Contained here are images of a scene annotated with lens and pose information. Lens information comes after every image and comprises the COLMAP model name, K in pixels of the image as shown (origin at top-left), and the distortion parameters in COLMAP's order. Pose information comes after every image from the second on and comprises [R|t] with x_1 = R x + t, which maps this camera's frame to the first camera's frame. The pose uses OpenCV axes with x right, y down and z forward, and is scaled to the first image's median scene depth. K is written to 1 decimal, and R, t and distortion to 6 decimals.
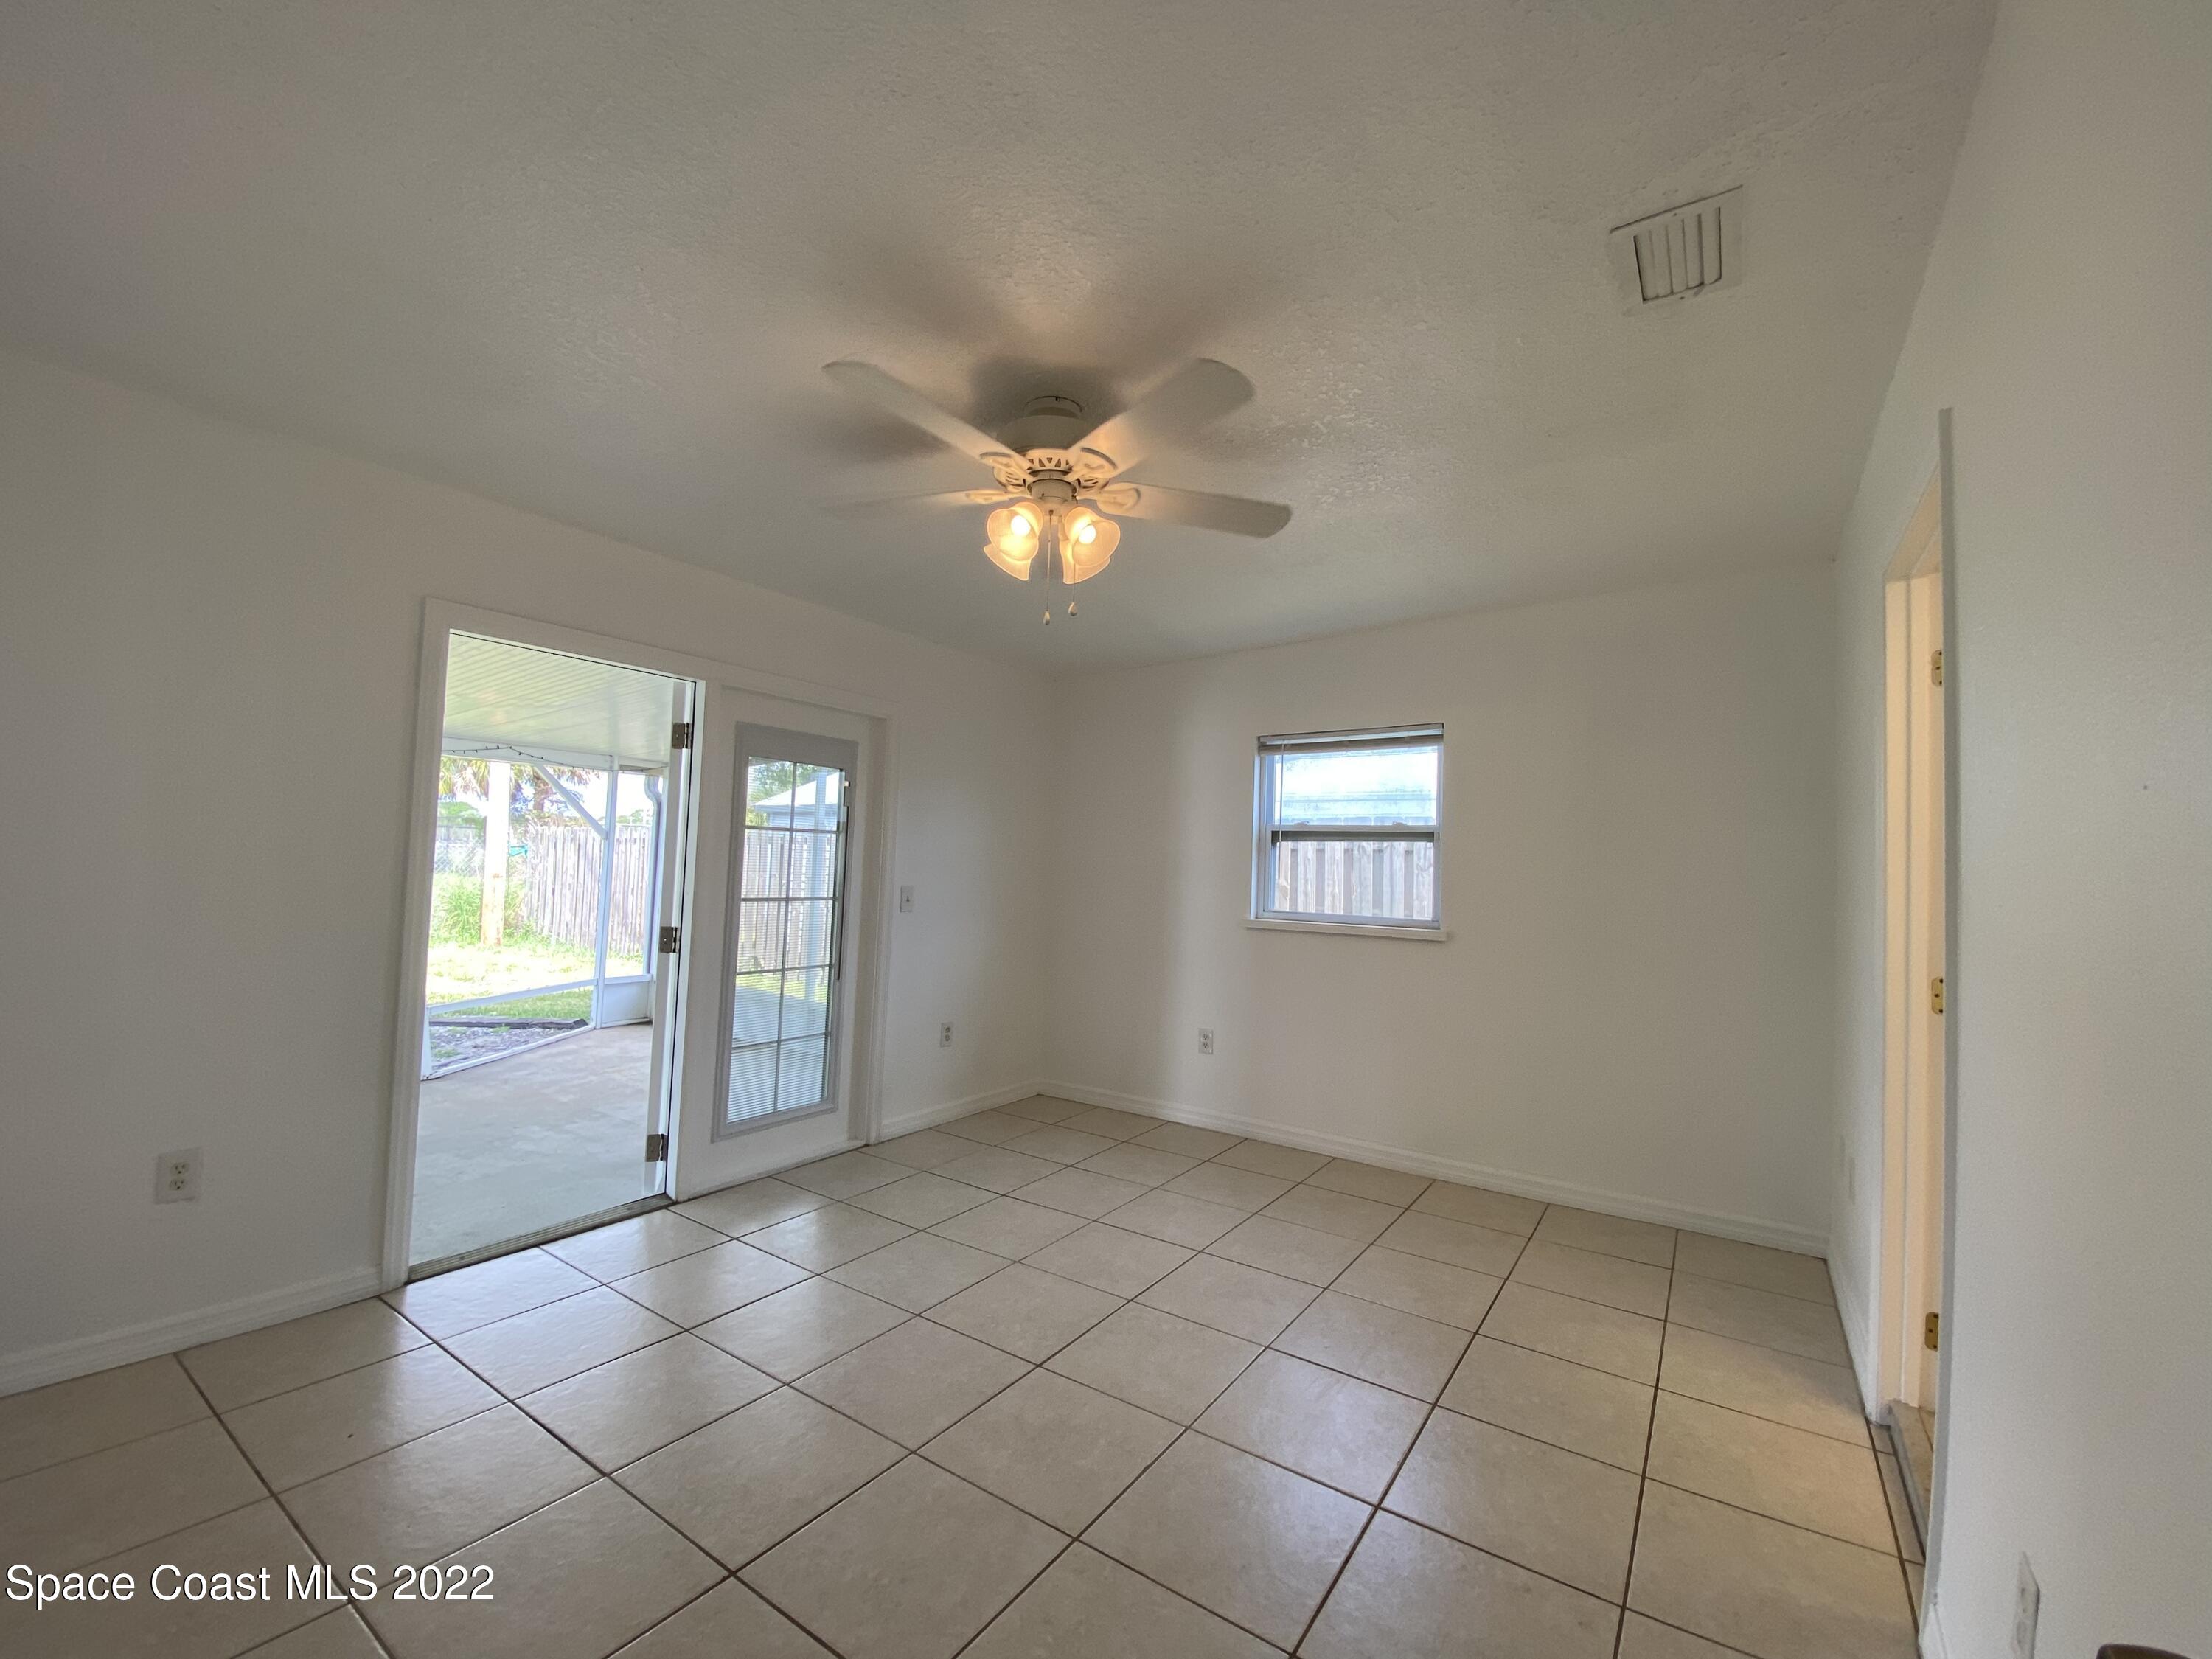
lens RADIAL K [[901.9, 0, 1100.9], [0, 901.9, 828.6], [0, 0, 1]] dist [0.016016, -0.017620]
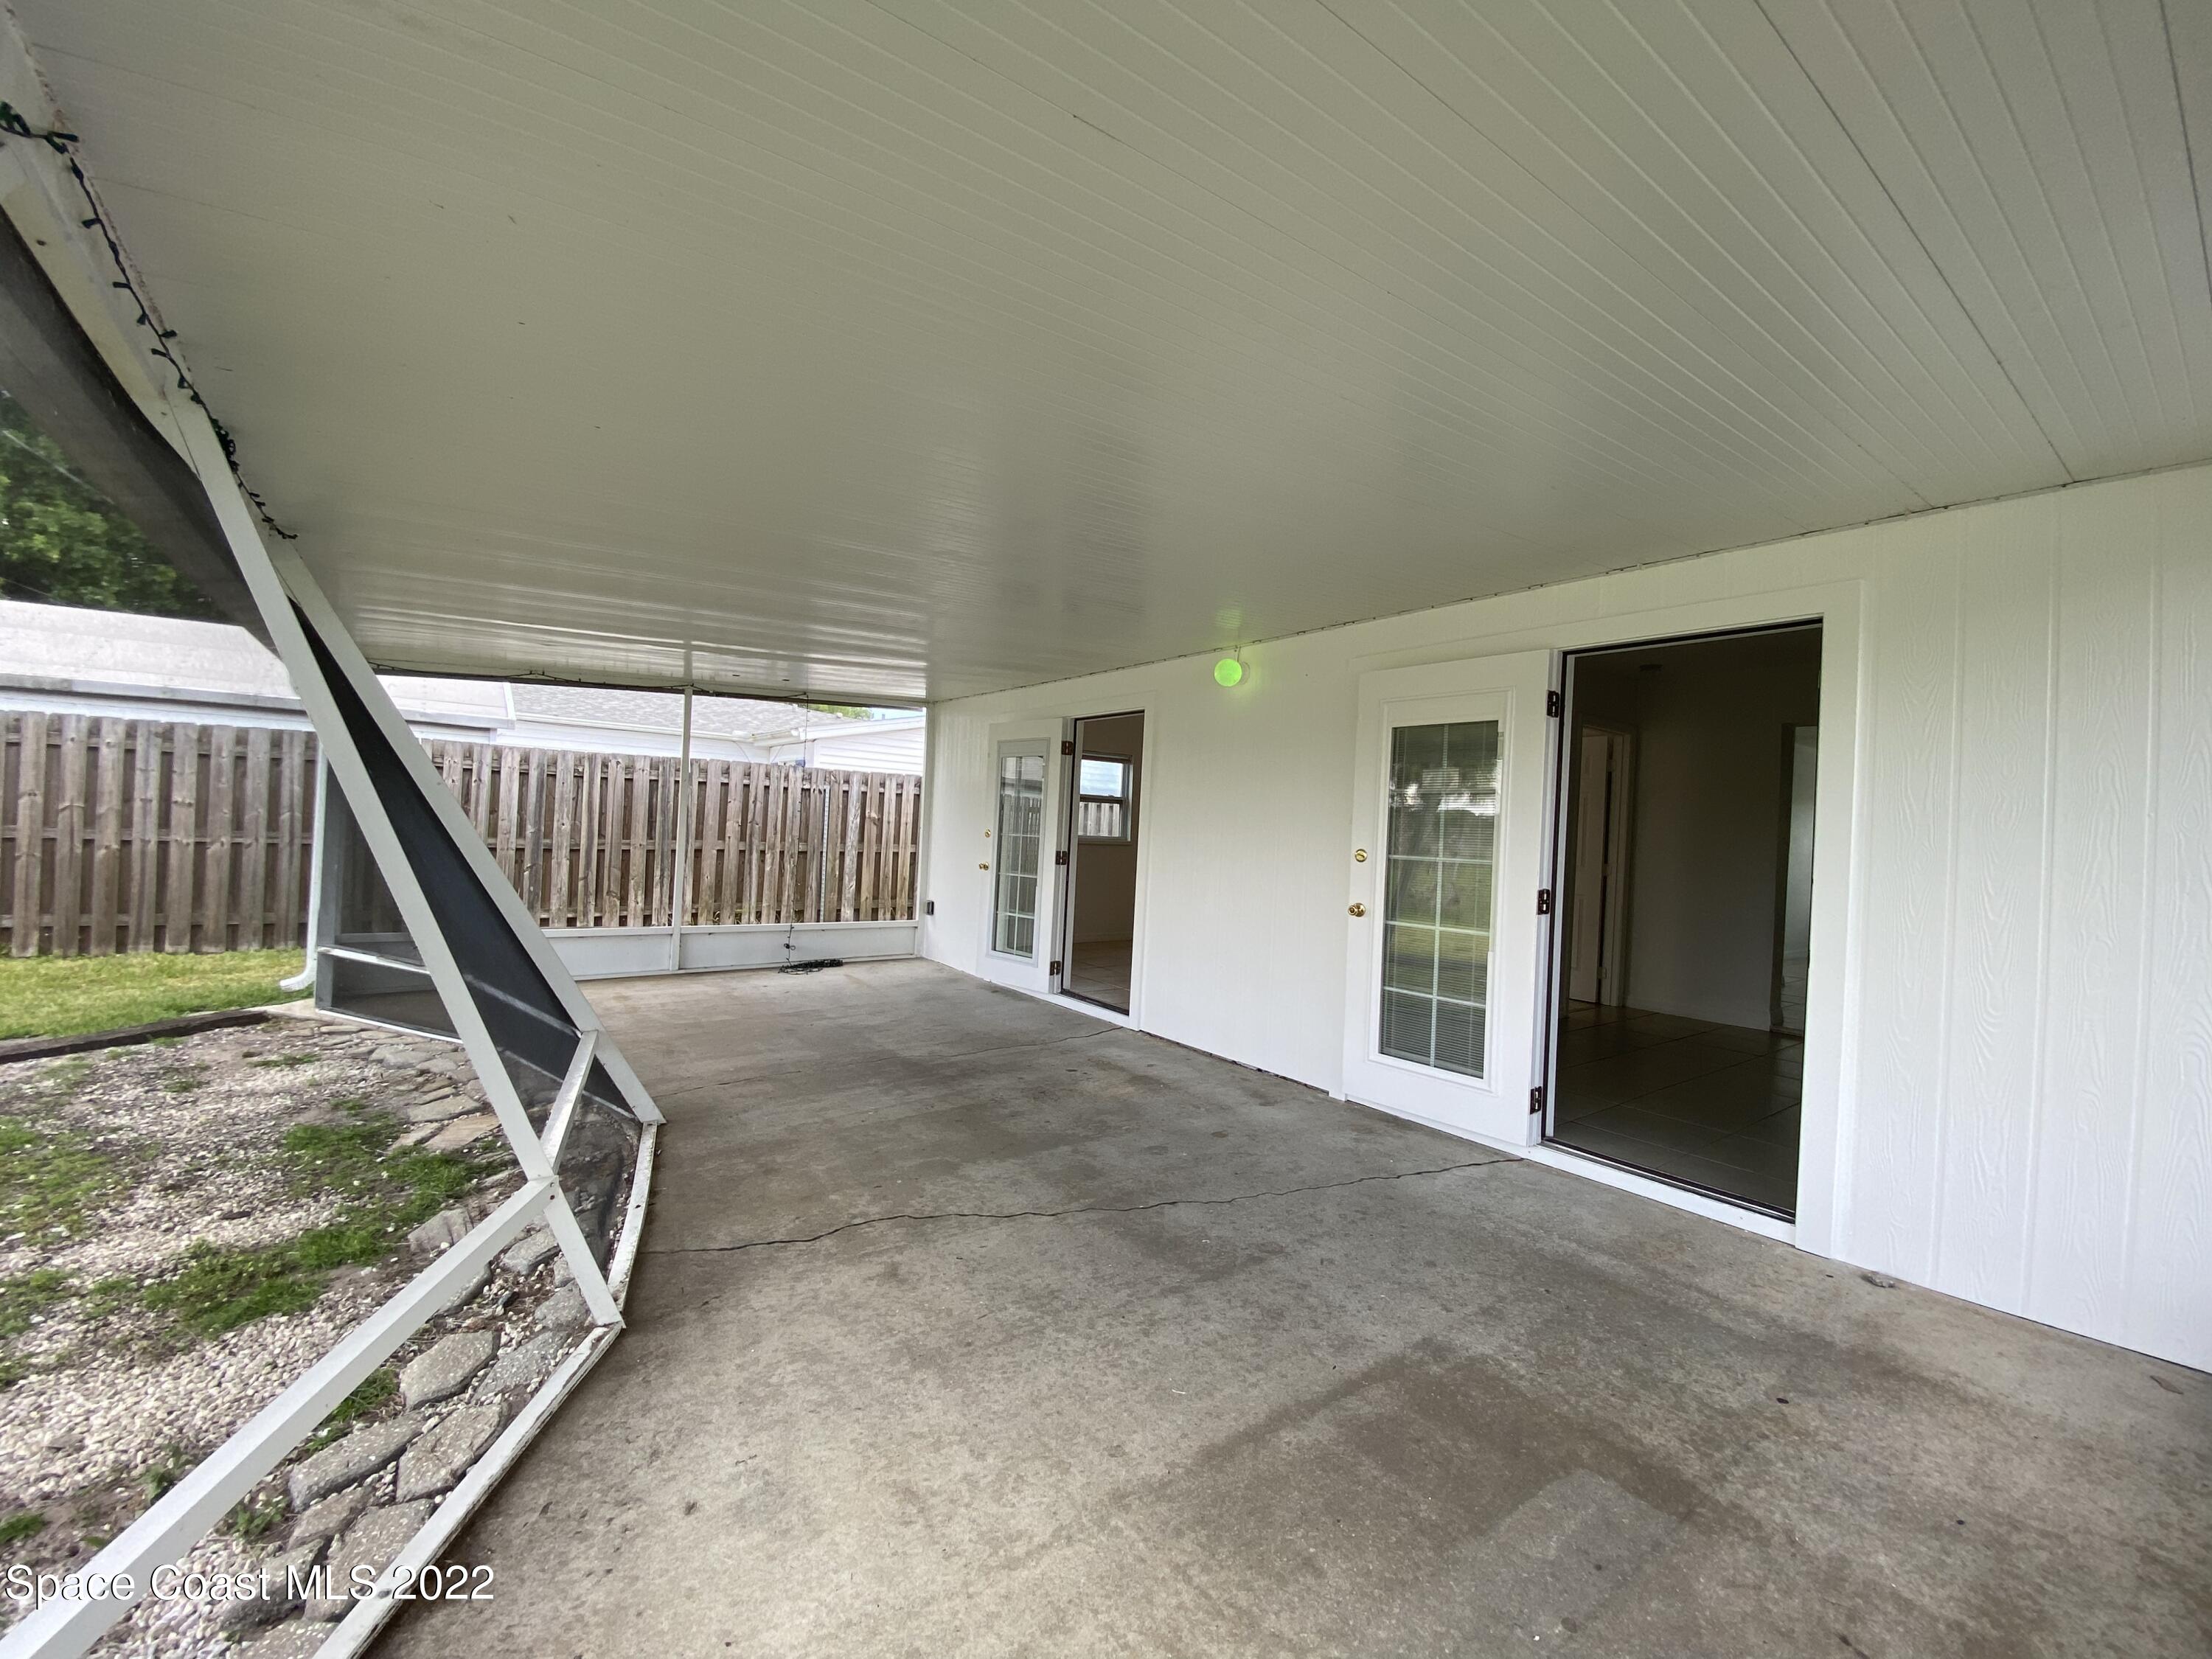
lens RADIAL K [[901.9, 0, 1100.9], [0, 901.9, 828.6], [0, 0, 1]] dist [0.016016, -0.017620]
pose [[0.314883, -0.010321, 0.949074, -1.781135], [-0.082977, 0.995813, 0.038360, -0.007216], [-0.945496, -0.090830, 0.312708, 0.308552]]
